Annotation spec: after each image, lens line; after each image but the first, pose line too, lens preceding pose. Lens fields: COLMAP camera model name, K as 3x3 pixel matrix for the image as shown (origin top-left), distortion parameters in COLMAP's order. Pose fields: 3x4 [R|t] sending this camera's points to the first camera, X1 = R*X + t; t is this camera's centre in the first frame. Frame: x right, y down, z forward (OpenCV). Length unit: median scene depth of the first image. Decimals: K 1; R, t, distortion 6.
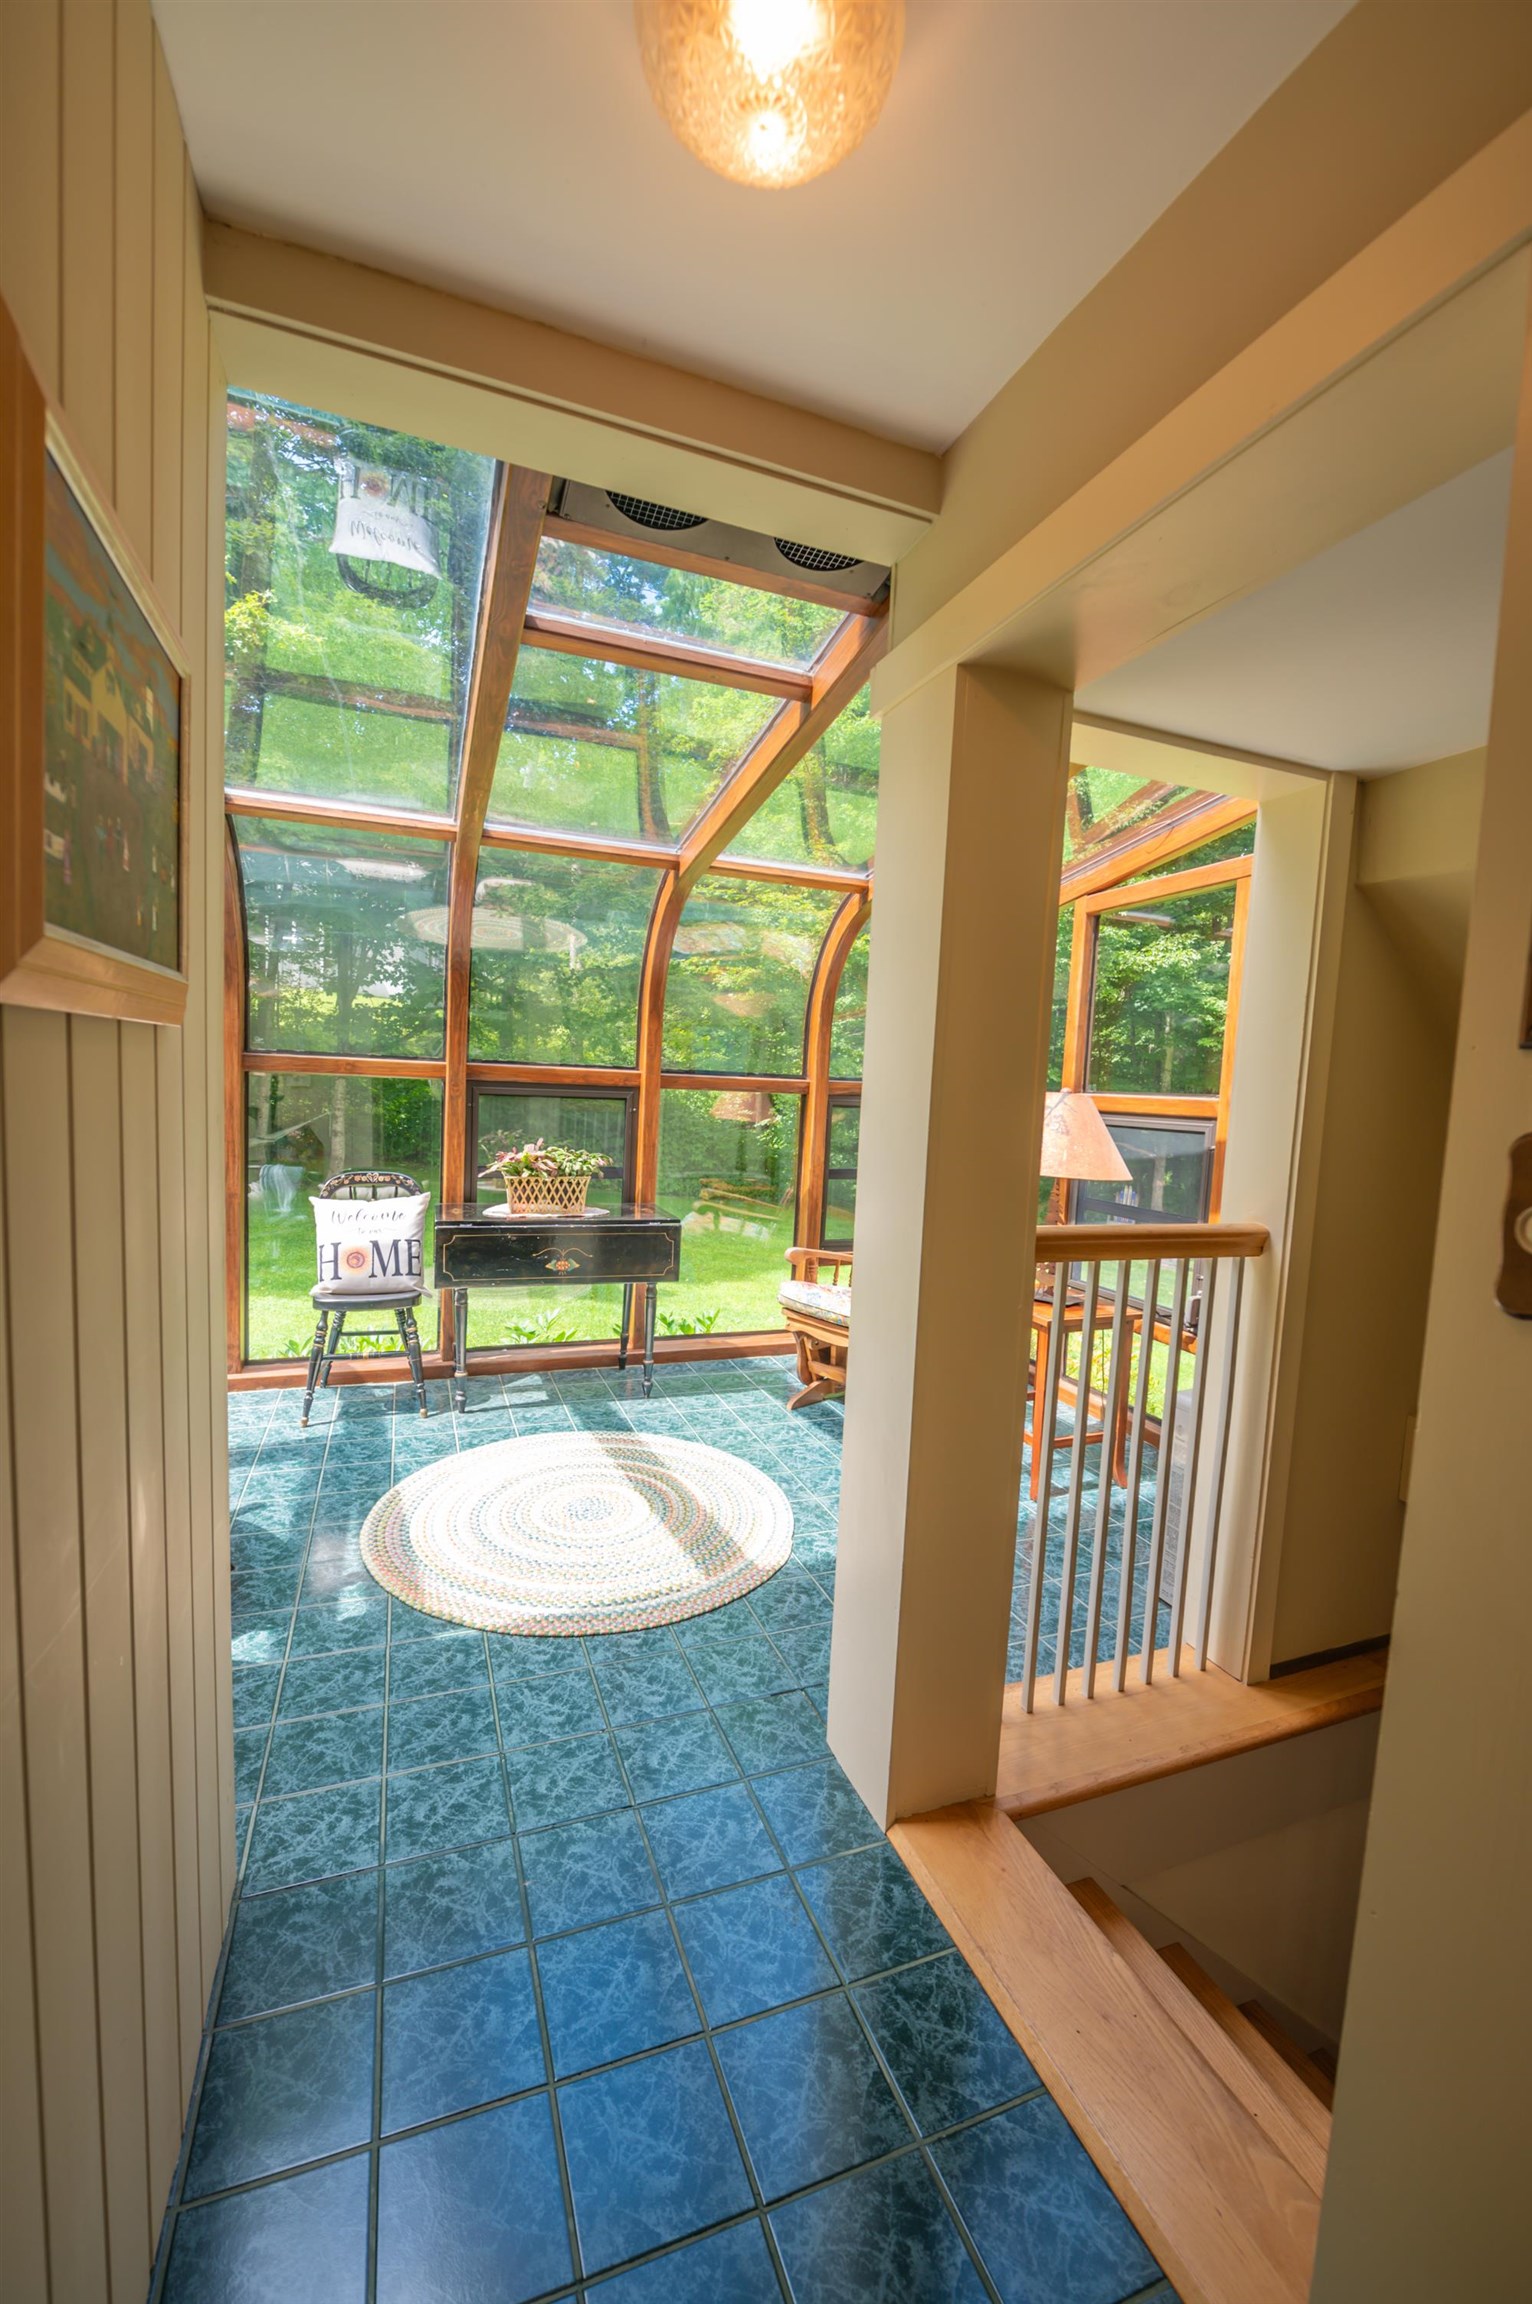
lens RADIAL K [[918.0, 0, 771.4], [0, 918.0, 1158.7], [0, 0, 1]] dist [-0.007195, -0.000512]
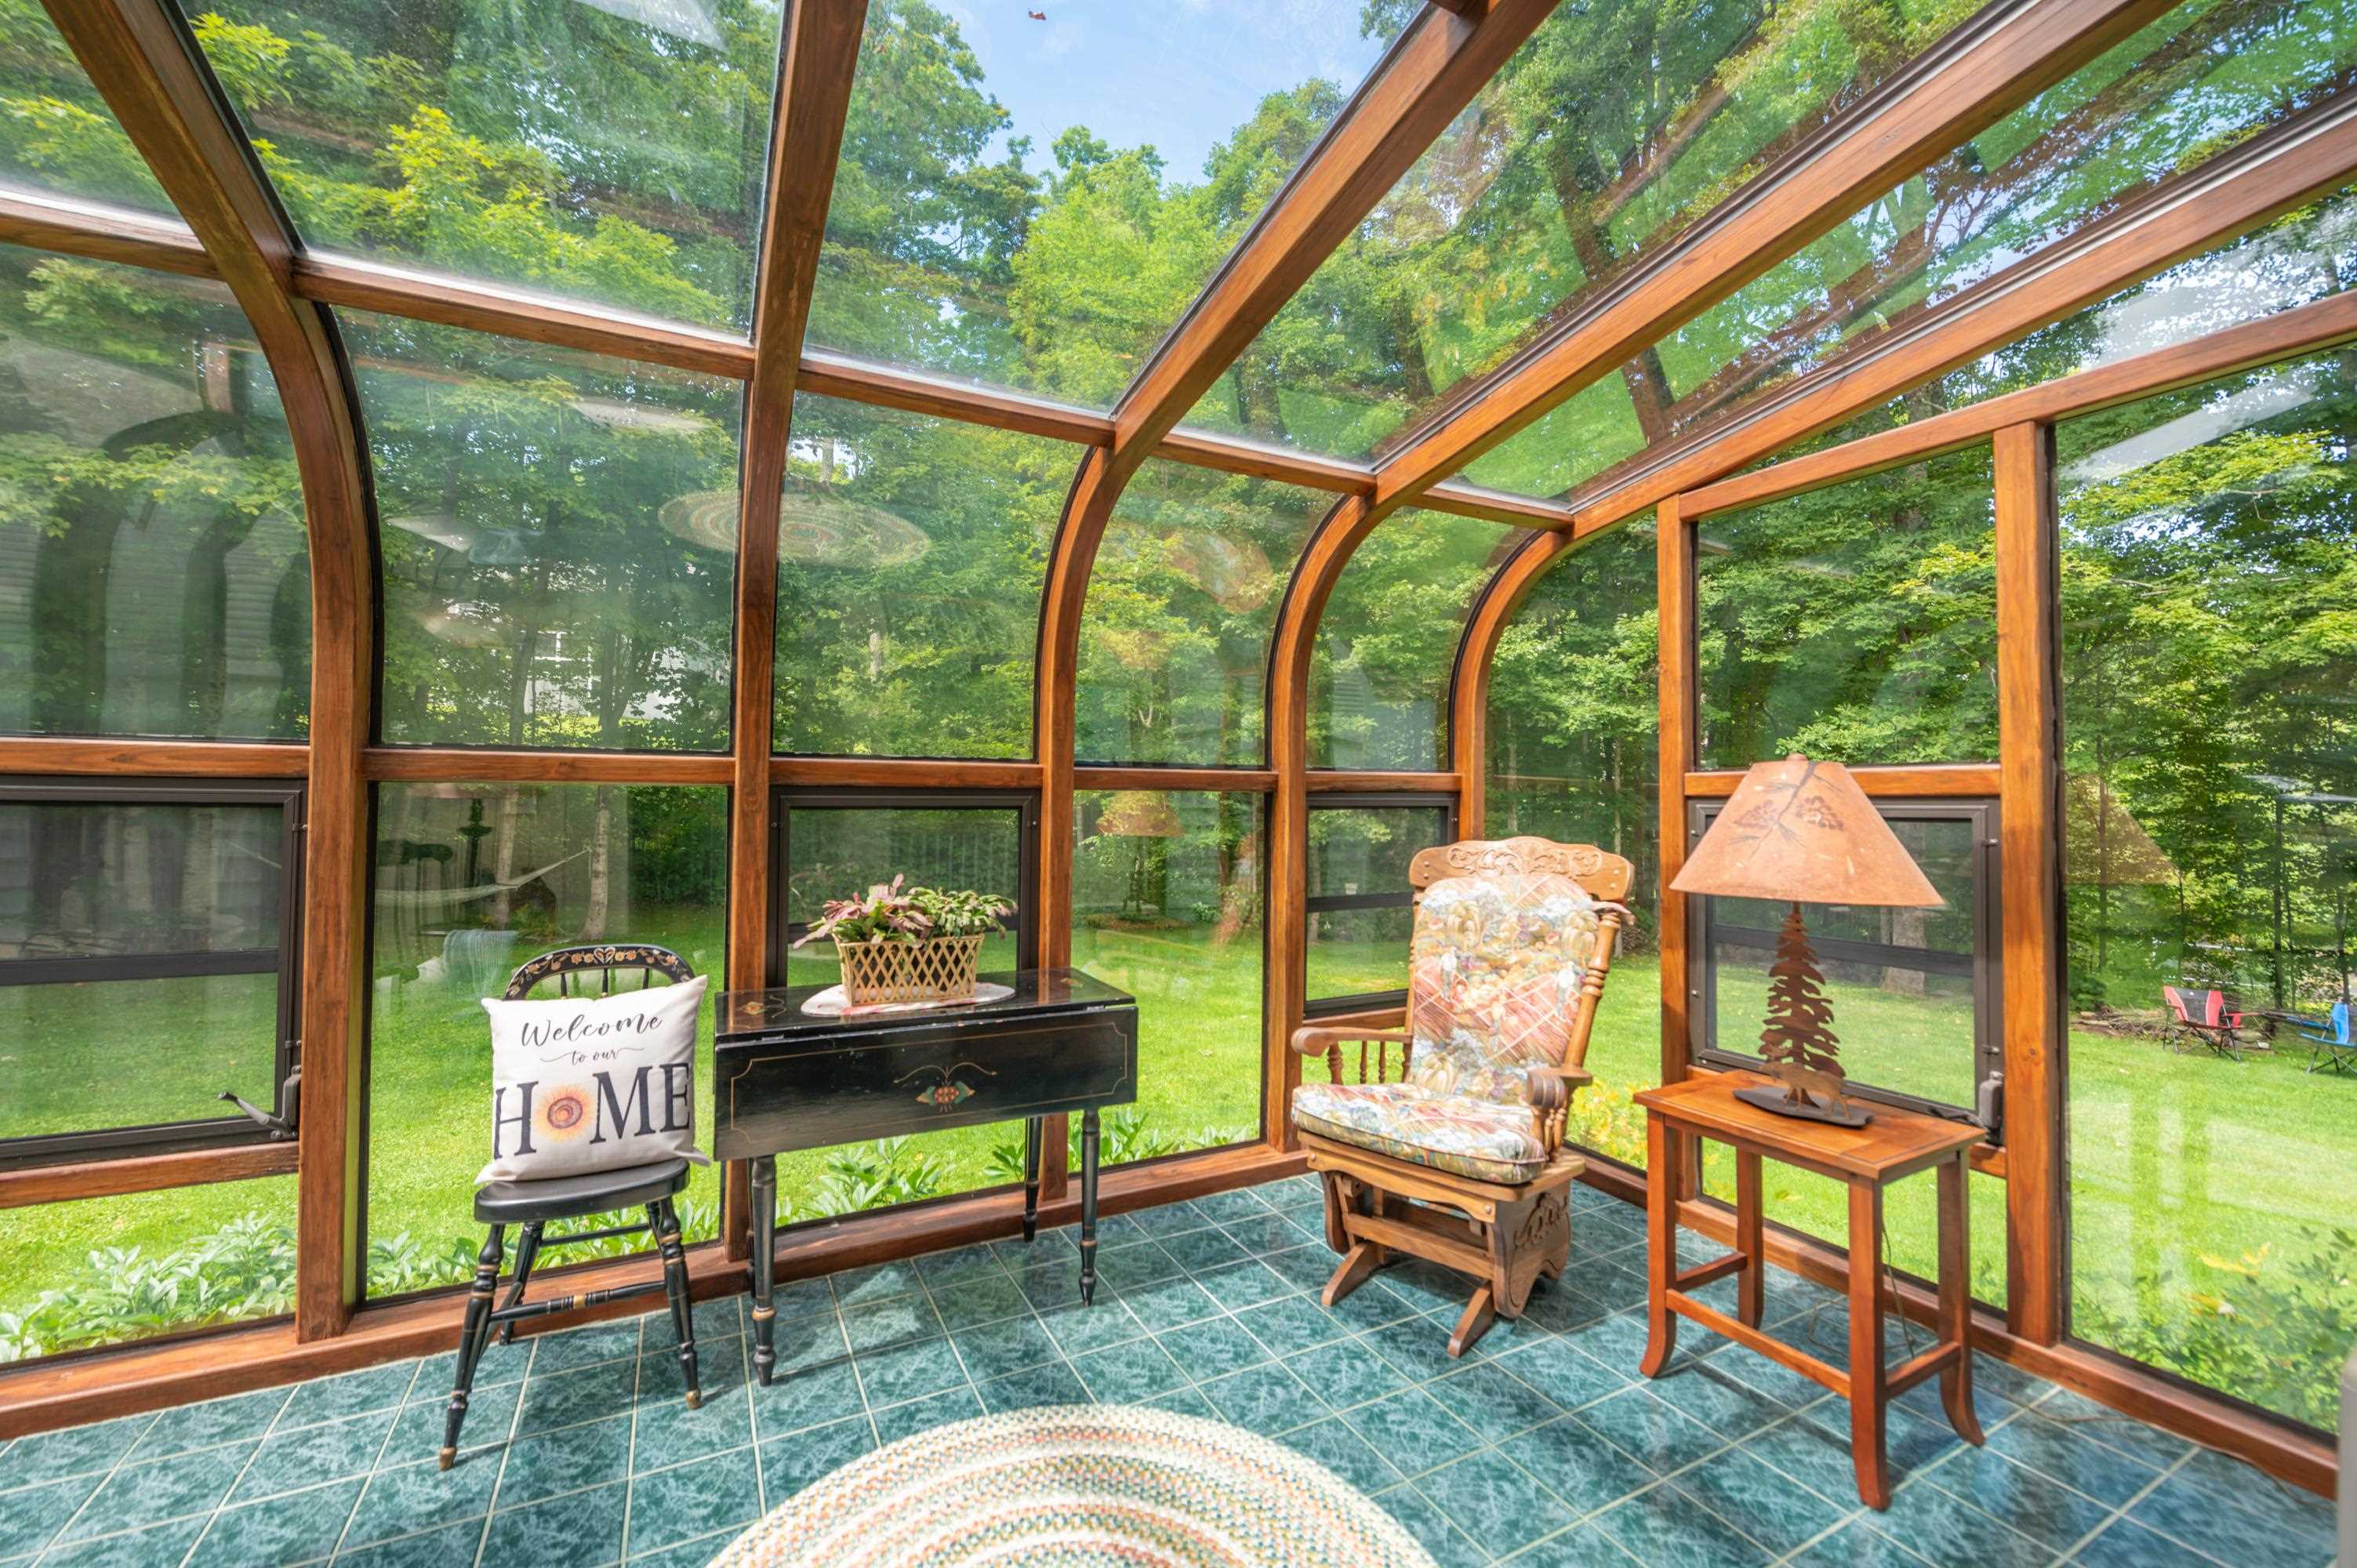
lens RADIAL K [[939.0, 0, 1173.5], [0, 939.0, 779.7], [0, 0, 1]] dist [-0.007195, -0.000512]
pose [[0.994130, -0.035706, 0.102134, -0.133501], [0.045973, 0.993925, -0.100001, -0.014482], [-0.097943, 0.104109, 0.989731, 0.368160]]
